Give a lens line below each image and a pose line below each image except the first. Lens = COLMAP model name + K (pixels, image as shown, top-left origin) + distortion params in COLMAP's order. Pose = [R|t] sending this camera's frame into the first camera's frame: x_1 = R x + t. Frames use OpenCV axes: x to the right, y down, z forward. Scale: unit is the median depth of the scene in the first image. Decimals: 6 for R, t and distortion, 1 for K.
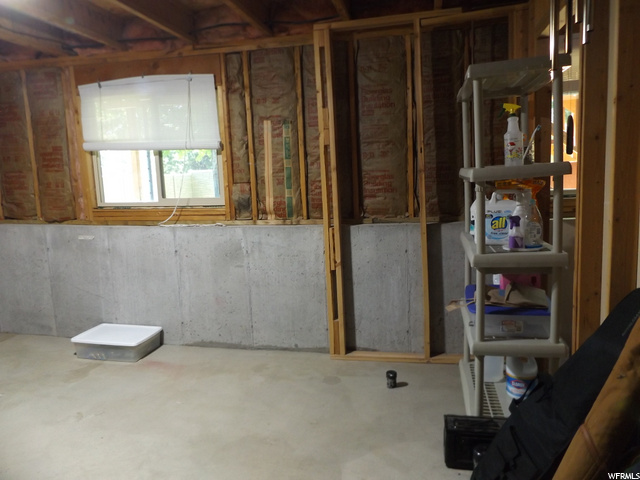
lens RADIAL K [[463.5, 0, 318.4], [0, 463.5, 250.2], [0, 0, 1]] dist [-0.014374, -0.004199]
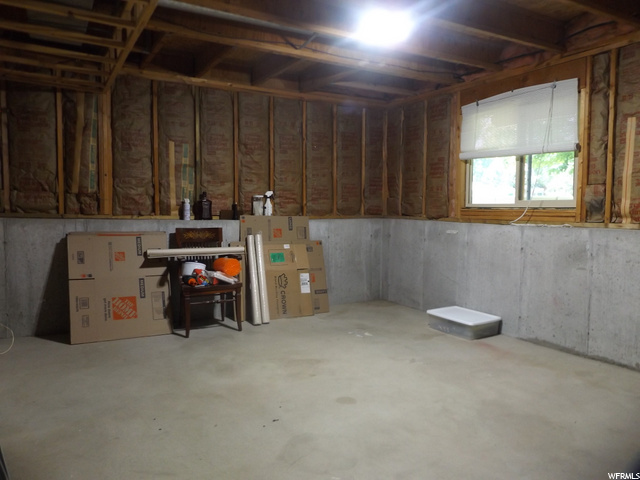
lens RADIAL K [[463.5, 0, 318.4], [0, 463.5, 250.2], [0, 0, 1]] dist [-0.014374, -0.004199]
pose [[0.669218, 0.096909, -0.736720, 0.167114], [-0.133309, 0.991031, 0.009267, 0.059651], [0.731010, 0.092010, 0.676135, -0.065818]]
